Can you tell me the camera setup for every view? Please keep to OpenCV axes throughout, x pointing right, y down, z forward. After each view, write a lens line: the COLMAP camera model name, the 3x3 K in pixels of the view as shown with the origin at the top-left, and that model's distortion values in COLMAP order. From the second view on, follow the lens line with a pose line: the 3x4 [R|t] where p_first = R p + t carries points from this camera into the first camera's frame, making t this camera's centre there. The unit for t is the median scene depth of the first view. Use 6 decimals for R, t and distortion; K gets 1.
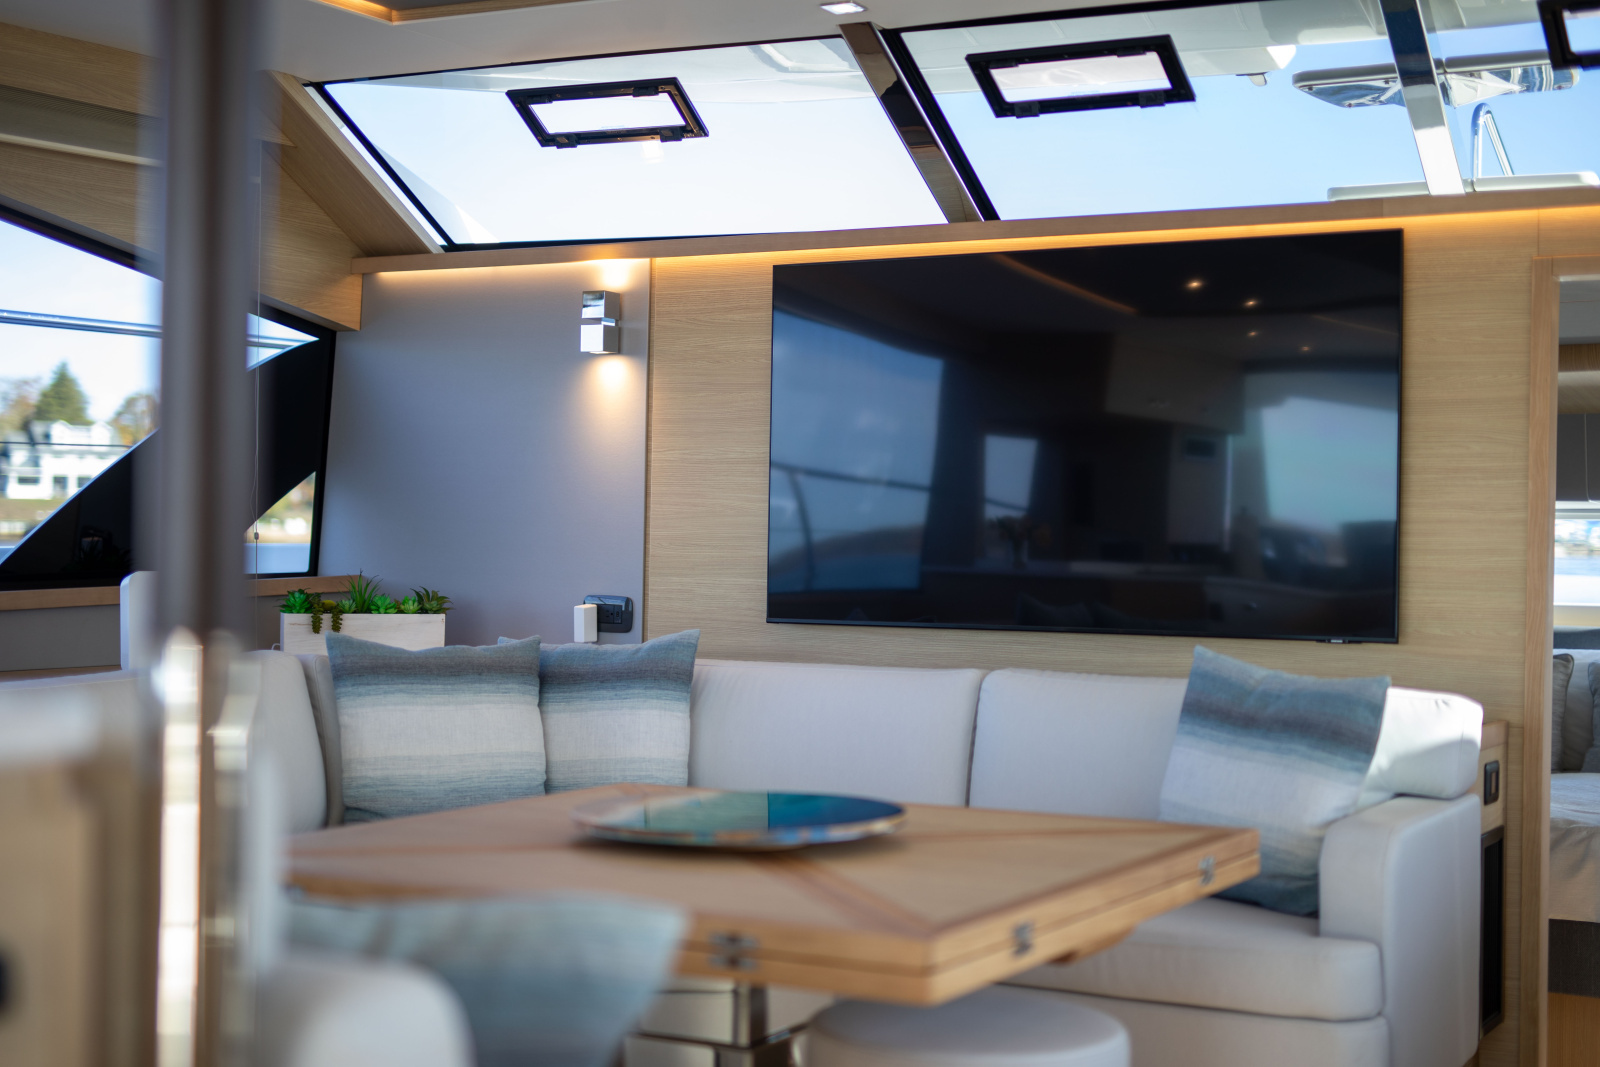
lens RADIAL K [[2354.2, 0, 800.0], [0, 2354.2, 533.5], [0, 0, 1]] dist [-0.011019, -0.029299]
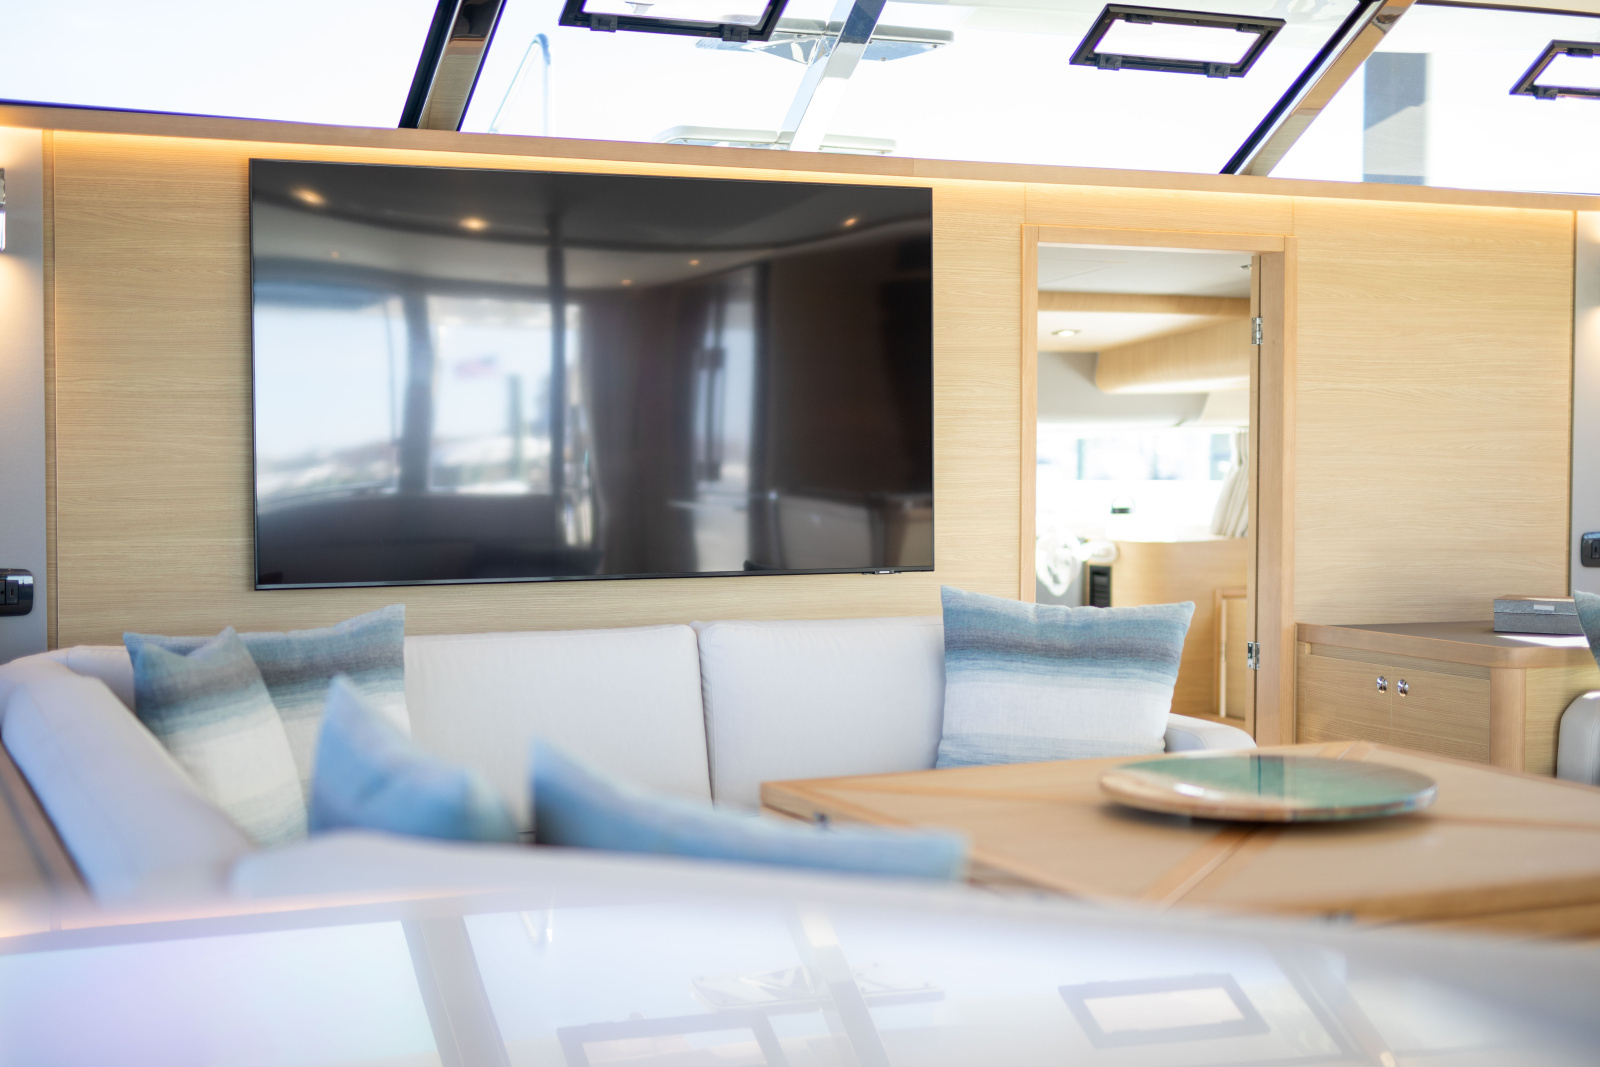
lens RADIAL K [[2258.7, 0, 799.9], [0, 2258.7, 488.5], [0, 0, 1]] dist [0.010492, 0.054160]
pose [[0.598014, -0.028108, 0.800992, -0.528127], [0.009910, 0.999568, 0.027677, -0.017858], [-0.801424, -0.008613, 0.598034, 0.364561]]
